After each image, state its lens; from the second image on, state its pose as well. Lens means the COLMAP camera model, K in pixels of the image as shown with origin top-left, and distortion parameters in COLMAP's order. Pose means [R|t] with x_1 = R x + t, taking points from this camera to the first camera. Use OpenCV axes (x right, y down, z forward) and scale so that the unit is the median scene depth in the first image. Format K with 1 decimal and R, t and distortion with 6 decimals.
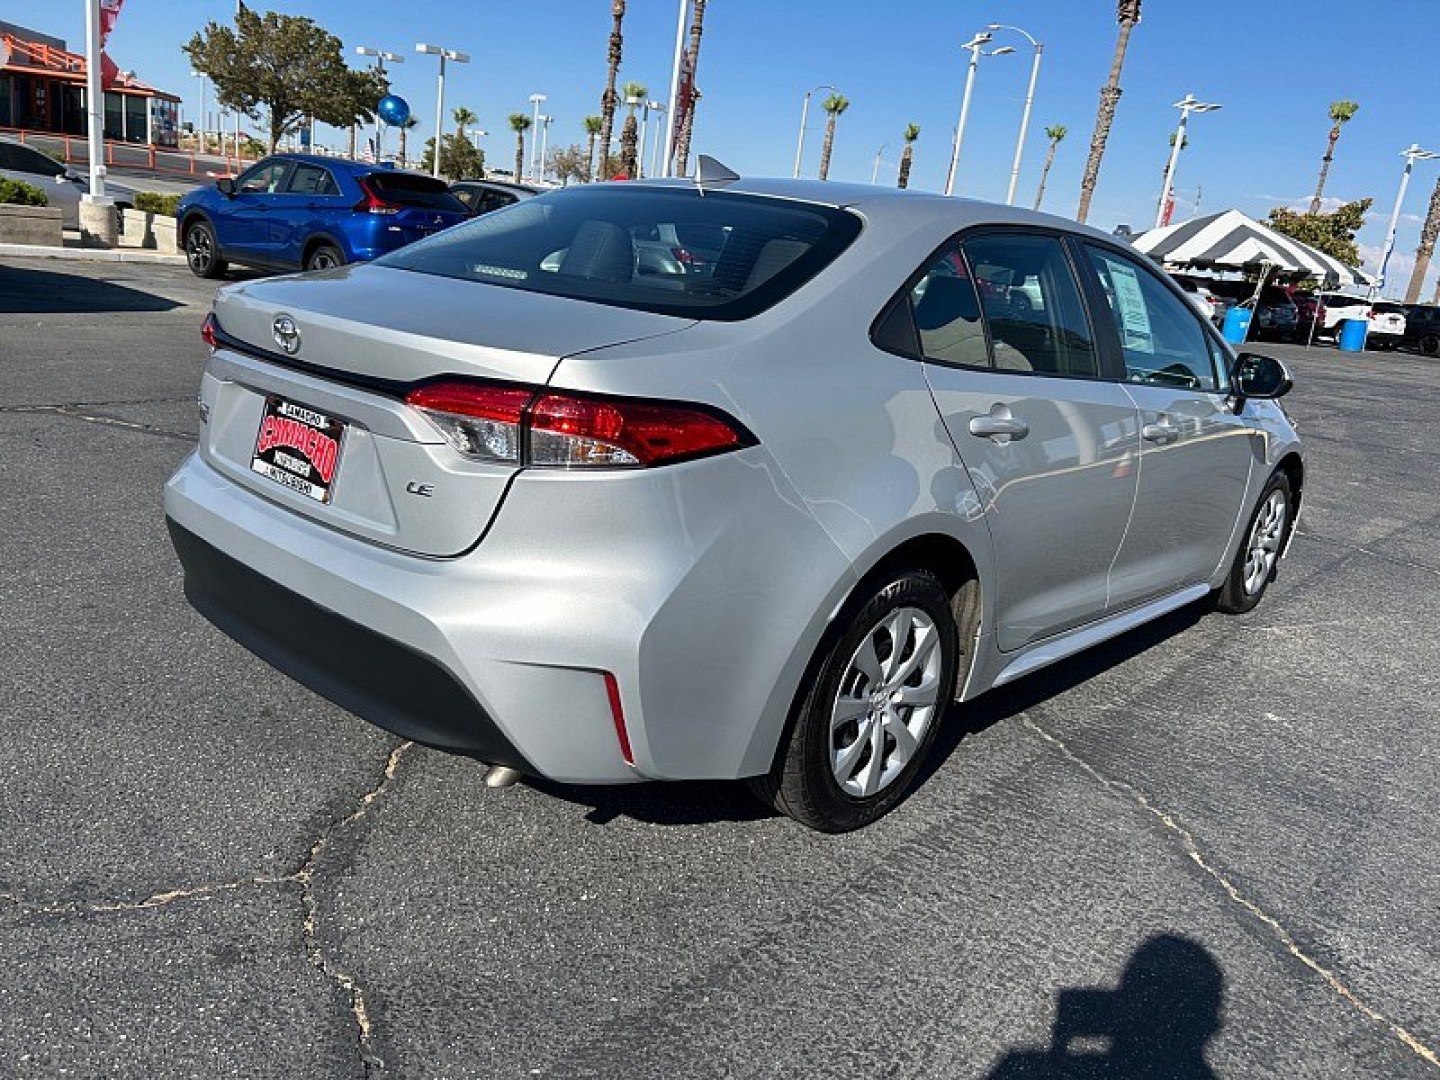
lens RADIAL K [[1106.1, 0, 720.0], [0, 1106.1, 540.0], [0, 0, 1]] dist [0.069517, -0.085442]
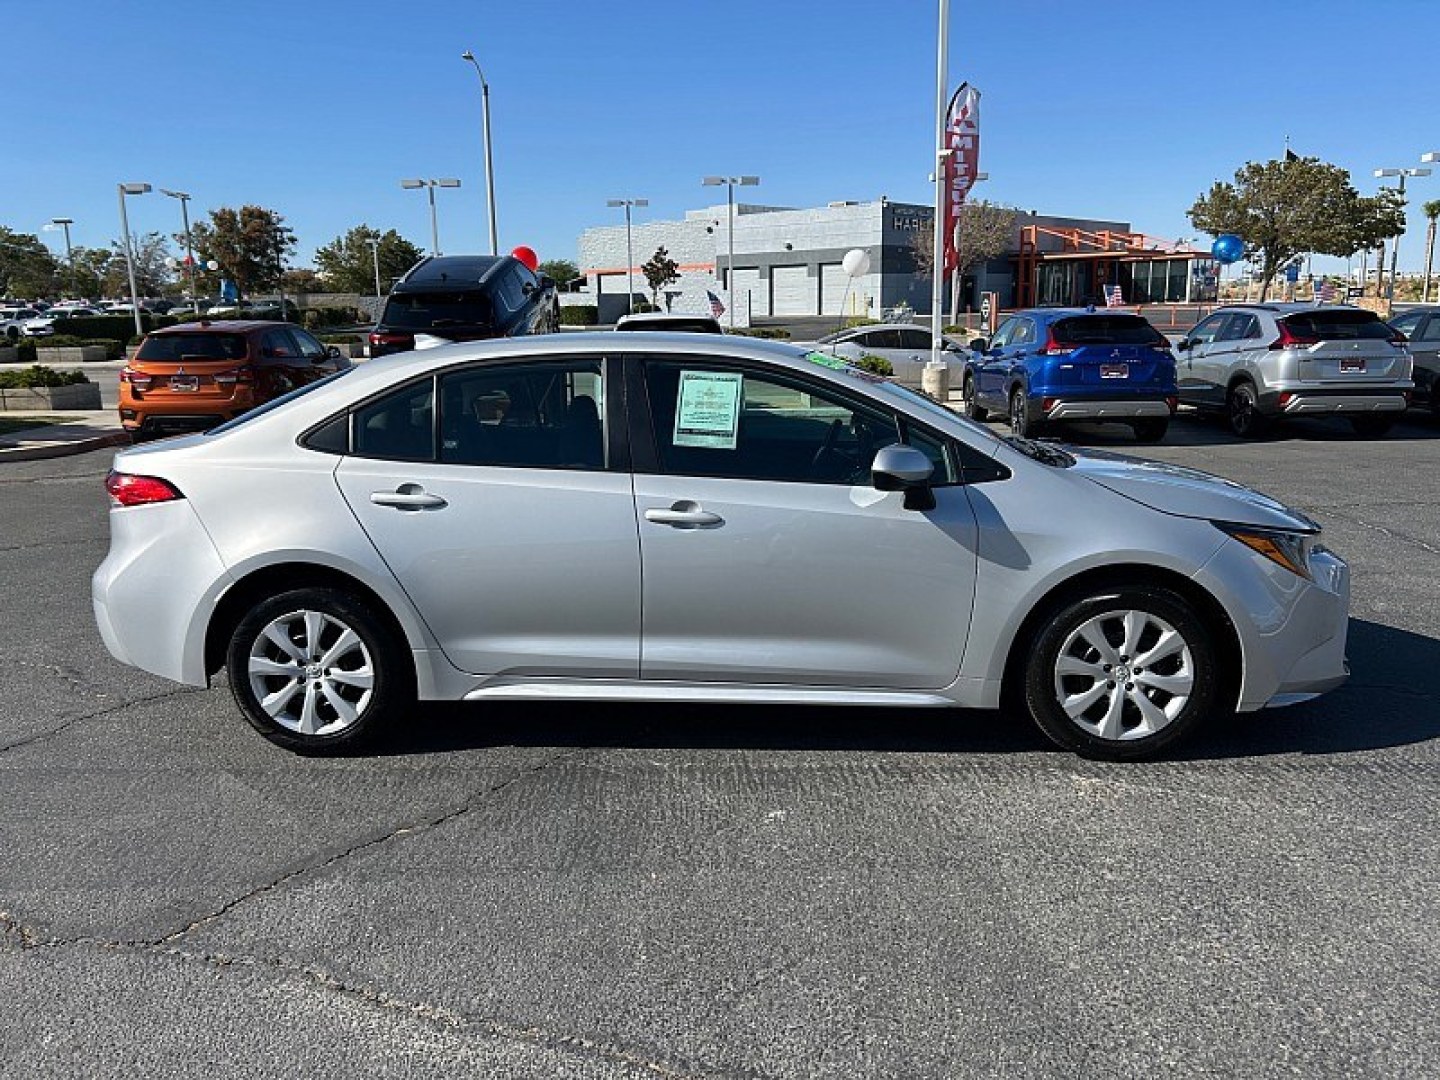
lens RADIAL K [[1106.1, 0, 720.0], [0, 1106.1, 540.0], [0, 0, 1]] dist [0.069517, -0.085442]
pose [[0.592716, 0.028867, -0.804894, 1.165371], [-0.128259, 0.989988, -0.058943, -0.012186], [0.795134, 0.138171, 0.590484, 0.343308]]
